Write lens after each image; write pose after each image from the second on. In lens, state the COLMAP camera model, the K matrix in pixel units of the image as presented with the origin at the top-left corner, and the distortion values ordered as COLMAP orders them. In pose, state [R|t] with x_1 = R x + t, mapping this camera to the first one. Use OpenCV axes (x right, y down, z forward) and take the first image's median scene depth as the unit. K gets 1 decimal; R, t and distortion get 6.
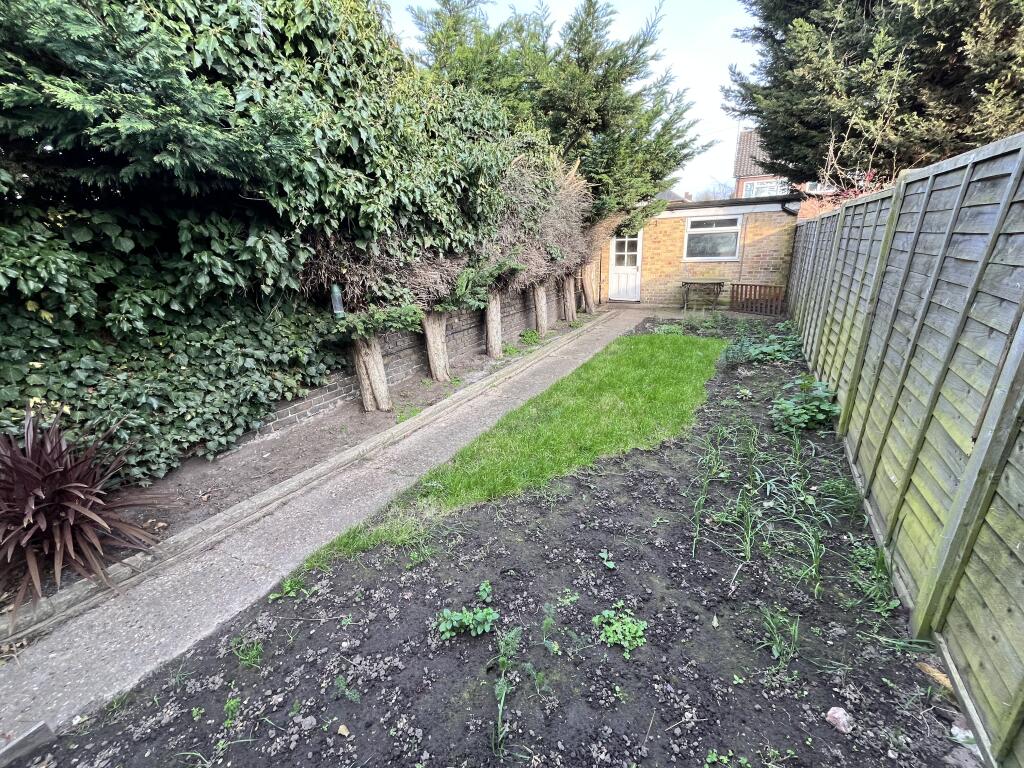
lens RADIAL K [[418.1, 0, 512.0], [0, 418.1, 384.0], [0, 0, 1]] dist [-0.002461, -0.000617]
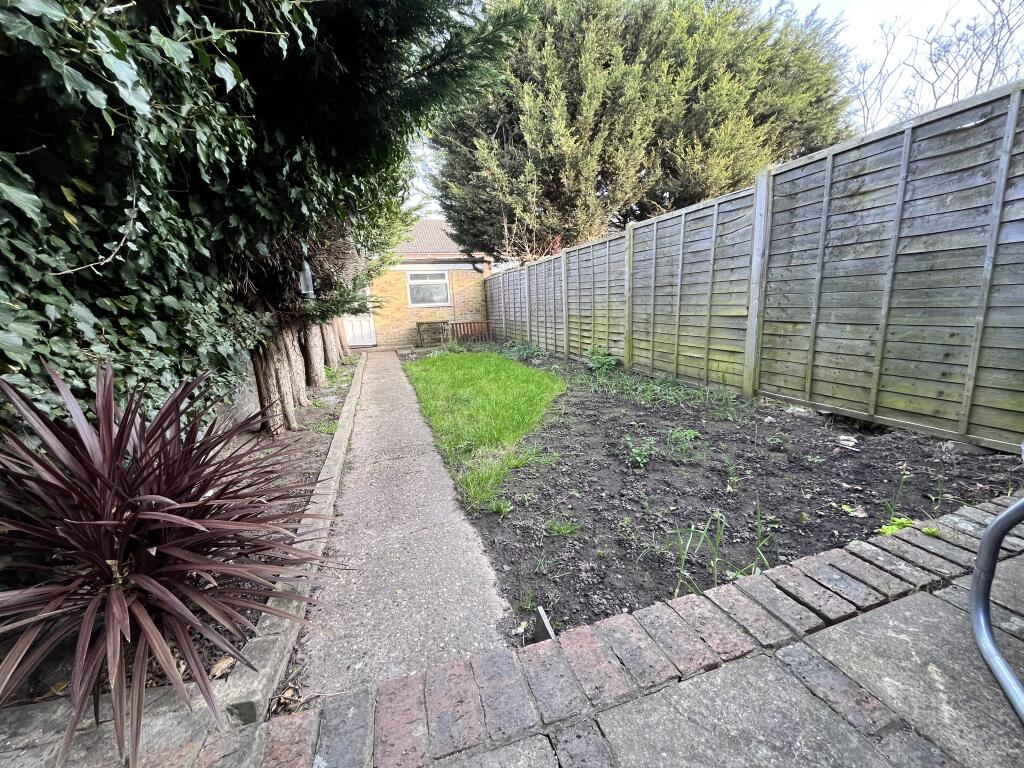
lens RADIAL K [[418.1, 0, 512.0], [0, 418.1, 384.0], [0, 0, 1]] dist [-0.002461, -0.000617]
pose [[0.684703, -0.126468, 0.717766, -0.398815], [0.246170, 0.967083, -0.064434, 0.089862], [-0.685990, 0.220810, 0.693297, 0.072683]]
